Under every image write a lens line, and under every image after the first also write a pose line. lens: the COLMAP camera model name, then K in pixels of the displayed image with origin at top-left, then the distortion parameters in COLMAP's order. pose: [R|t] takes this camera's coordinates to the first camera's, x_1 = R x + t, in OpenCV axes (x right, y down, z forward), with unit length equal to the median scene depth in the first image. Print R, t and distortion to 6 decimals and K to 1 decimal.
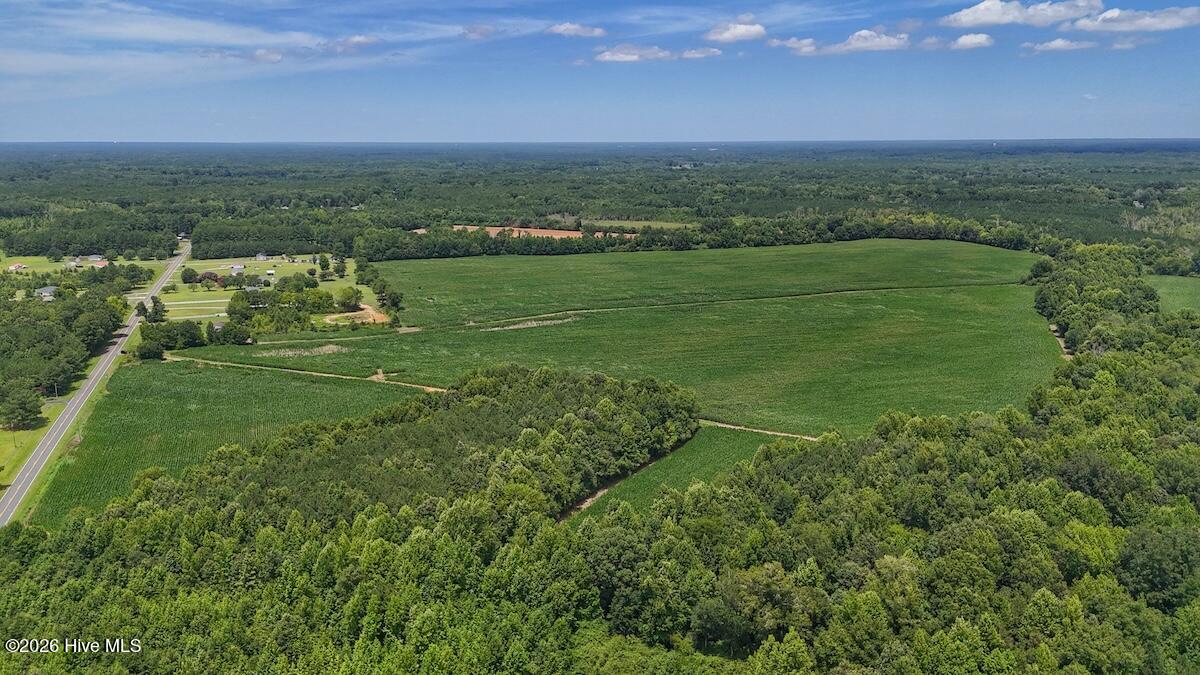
lens RADIAL K [[878.9, 0, 602.8], [0, 878.9, 343.1], [0, 0, 1]] dist [0.065338, -0.064366]
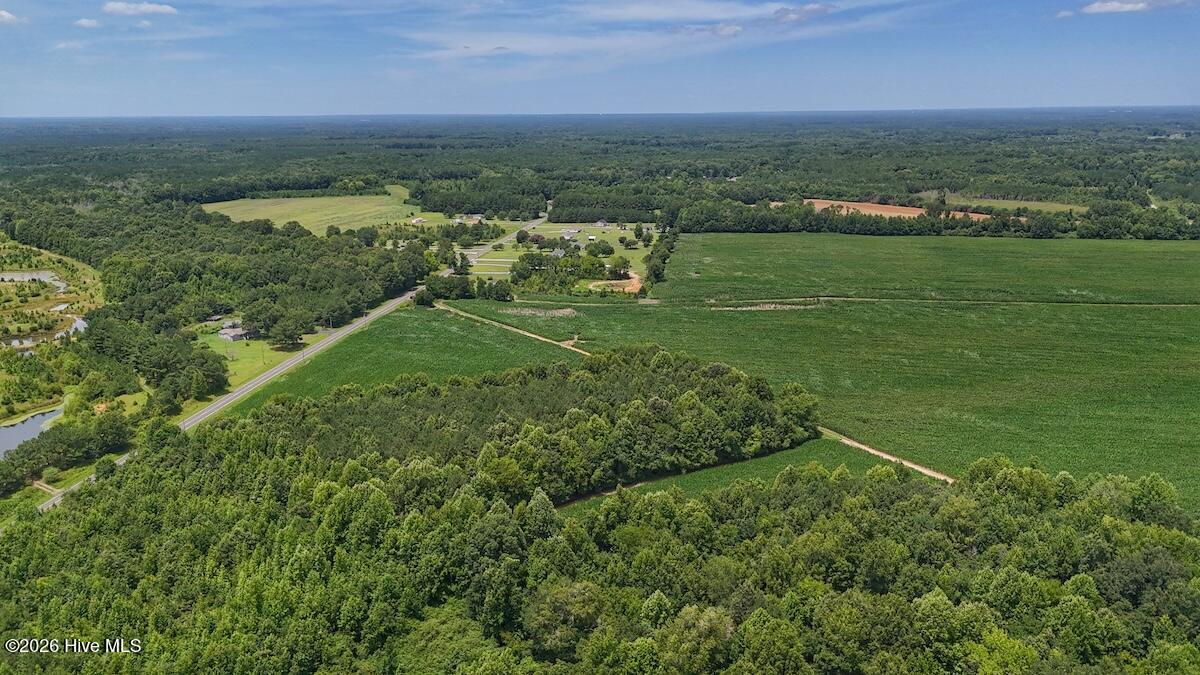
lens RADIAL K [[878.9, 0, 602.8], [0, 878.9, 343.1], [0, 0, 1]] dist [0.065338, -0.064366]
pose [[0.880093, 0.115023, -0.460658, 0.117264], [-0.099430, 0.993349, 0.058071, -0.011602], [0.464273, -0.005304, 0.885676, 0.035140]]
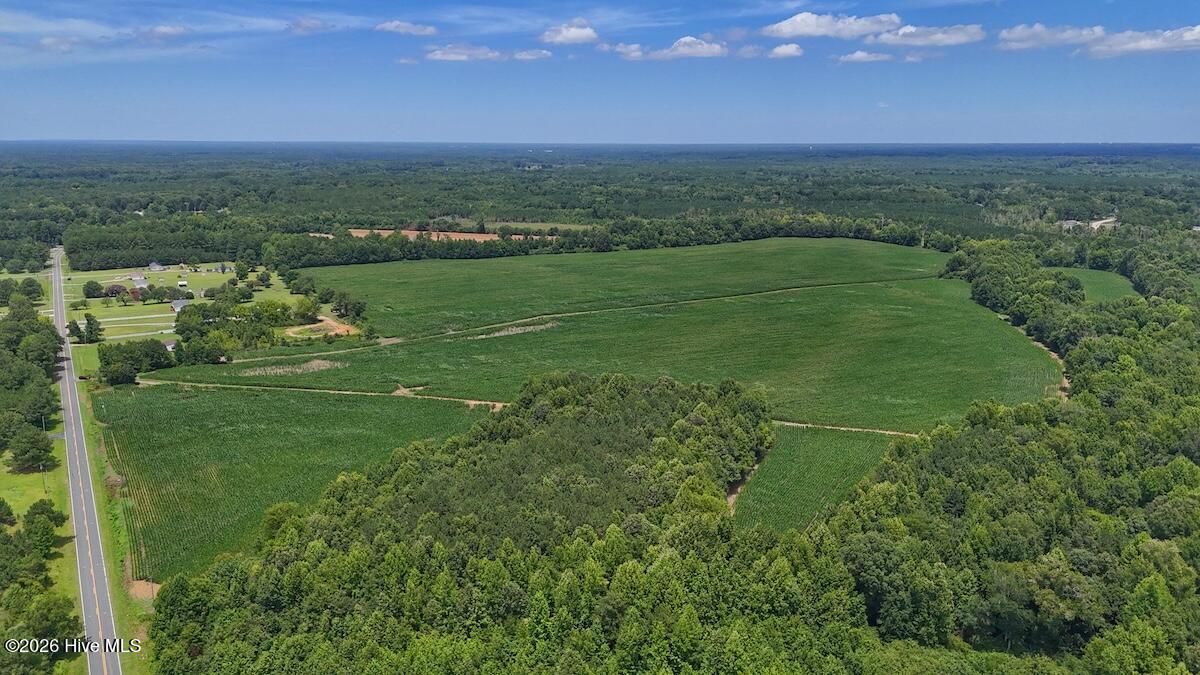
lens RADIAL K [[878.9, 0, 602.8], [0, 878.9, 343.1], [0, 0, 1]] dist [0.065338, -0.064366]
pose [[0.981471, -0.036699, 0.188062, -0.096557], [0.036957, 0.999315, 0.002137, -0.003460], [-0.188011, 0.004853, 0.982155, 0.016242]]
